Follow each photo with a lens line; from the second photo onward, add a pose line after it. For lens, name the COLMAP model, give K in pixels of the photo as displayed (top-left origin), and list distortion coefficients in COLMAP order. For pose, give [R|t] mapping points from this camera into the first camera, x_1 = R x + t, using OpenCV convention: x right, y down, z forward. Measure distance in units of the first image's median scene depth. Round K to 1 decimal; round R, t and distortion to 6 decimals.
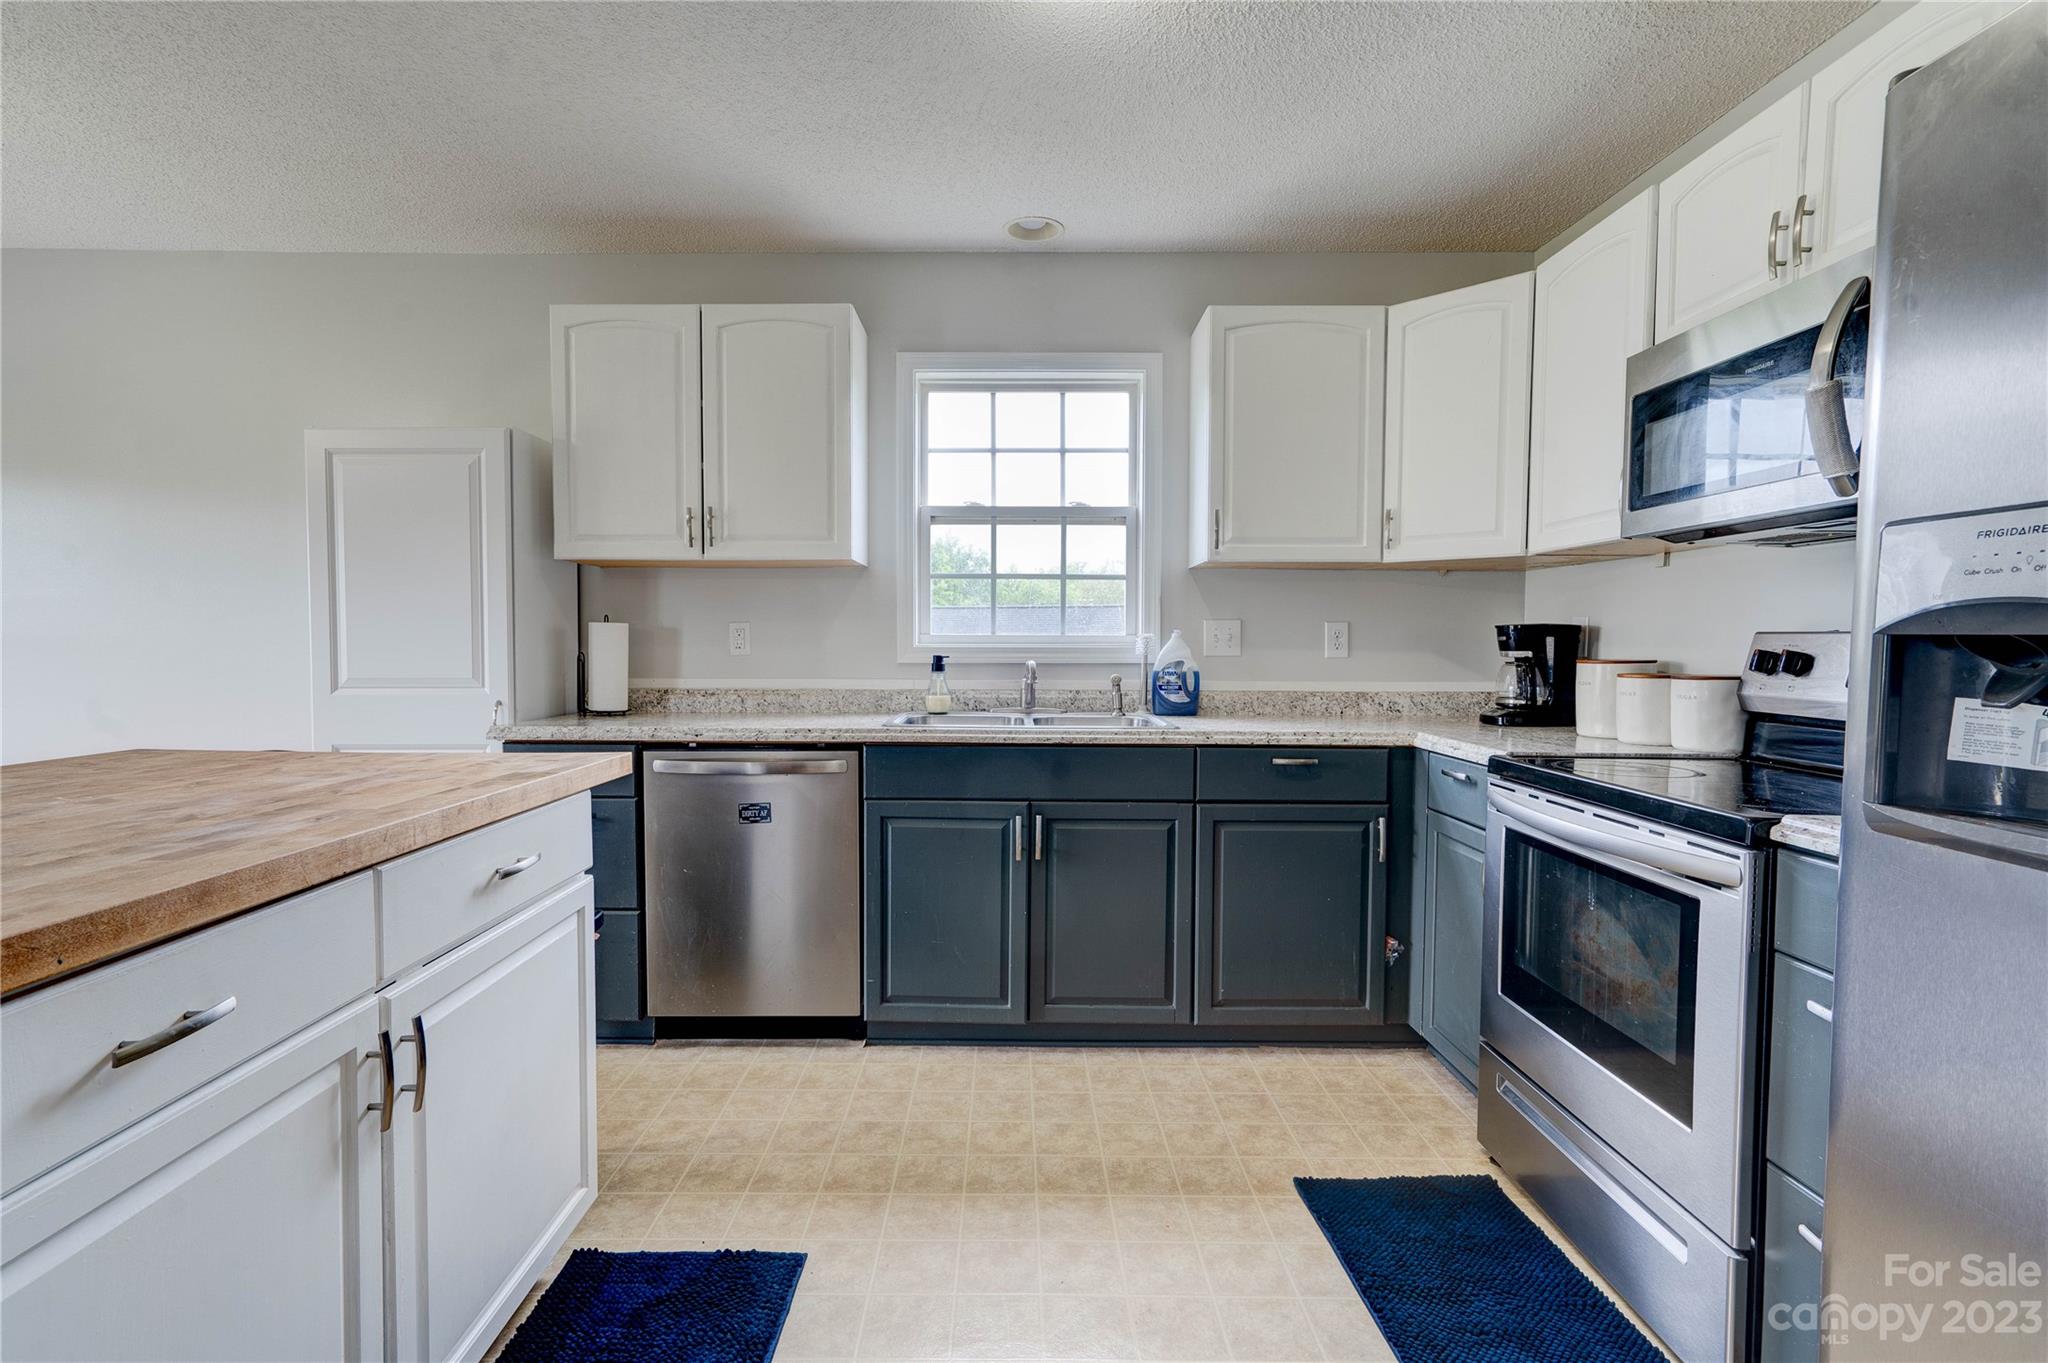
lens RADIAL K [[957.6, 0, 1013.7], [0, 957.6, 678.0], [0, 0, 1]] dist [-0.014570, 0.021434]
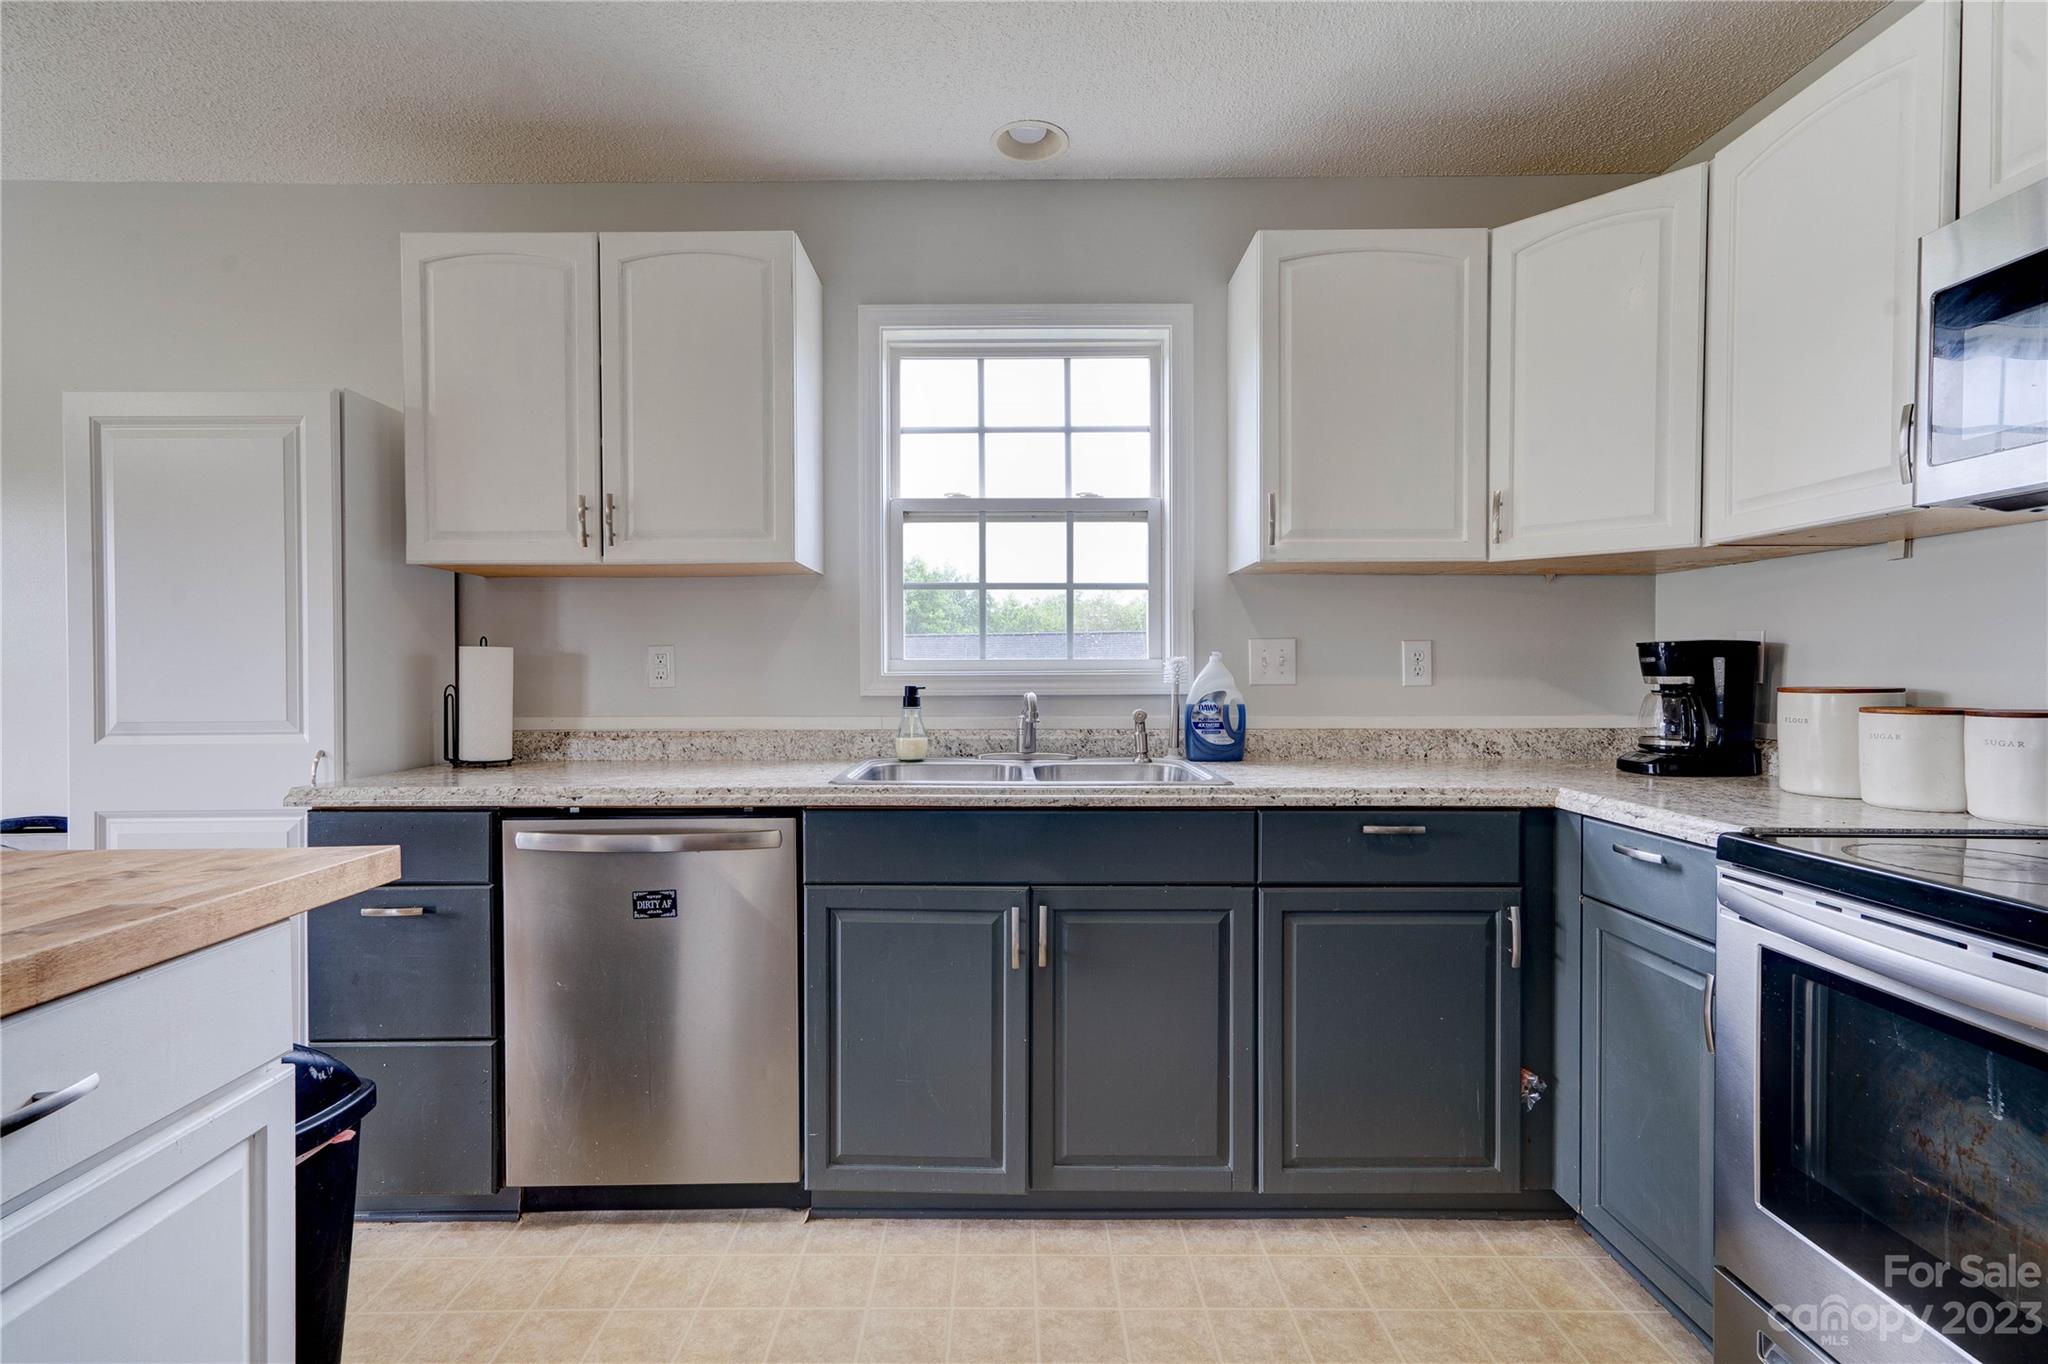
lens RADIAL K [[942.2, 0, 1010.8], [0, 942.2, 678.7], [0, 0, 1]] dist [-0.000924, 0.010714]
pose [[0.999981, -0.006084, -0.000745, 0.003024], [0.006061, 0.999601, -0.027577, -0.008879], [0.000913, 0.027572, 0.999619, 0.255055]]
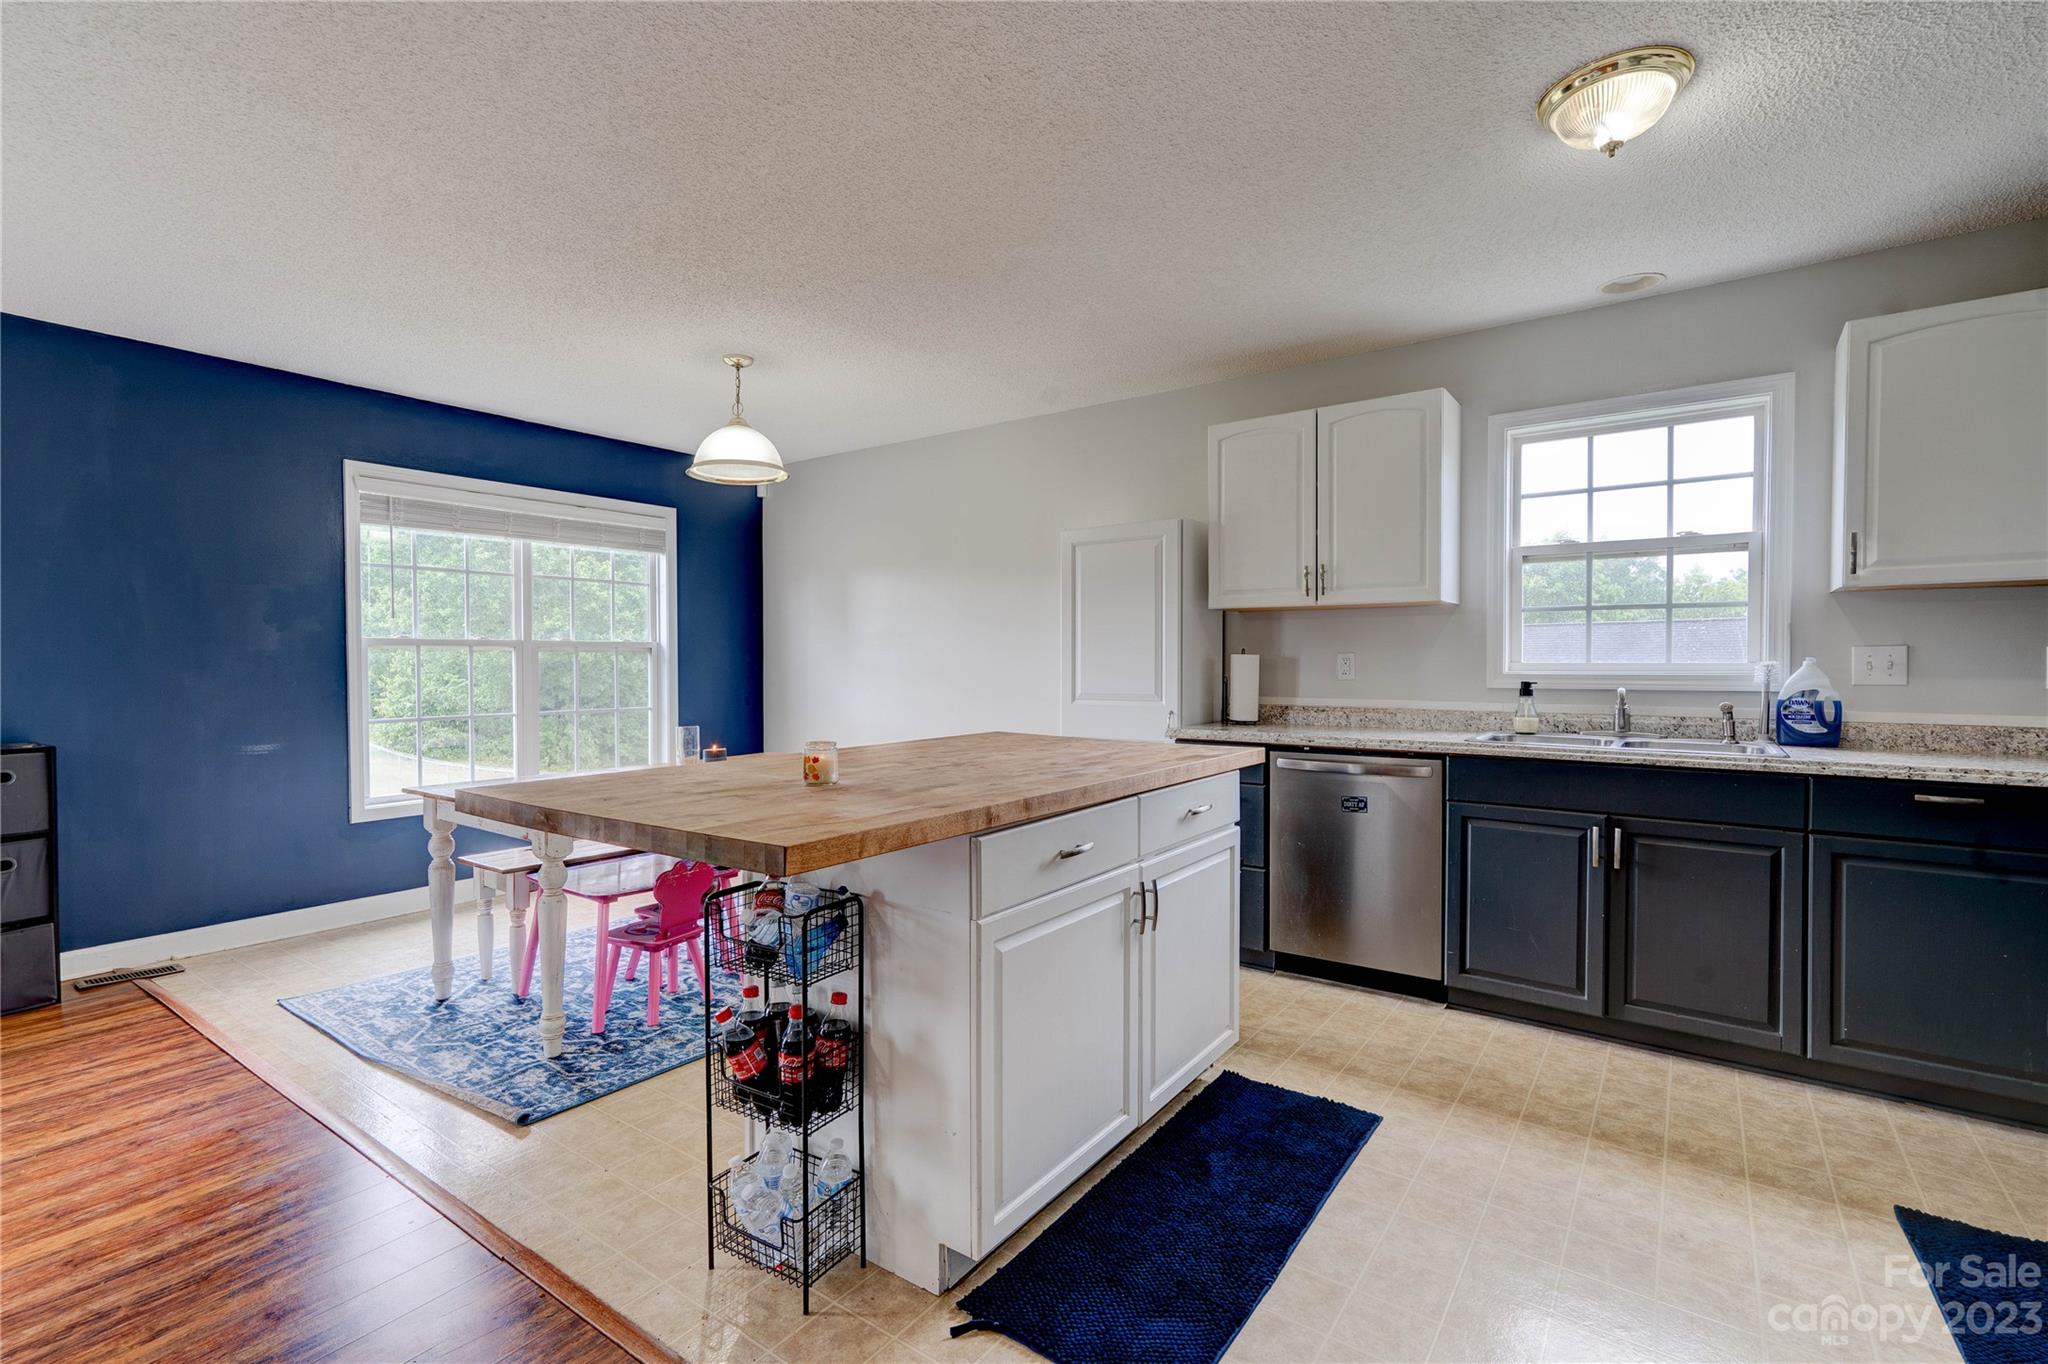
lens RADIAL K [[942.2, 0, 1010.8], [0, 942.2, 678.7], [0, 0, 1]] dist [-0.000924, 0.010714]
pose [[0.808299, 0.007928, -0.588719, 0.091458], [-0.019159, 0.999734, -0.012842, -0.001329], [0.588461, 0.021659, 0.808236, -0.270300]]
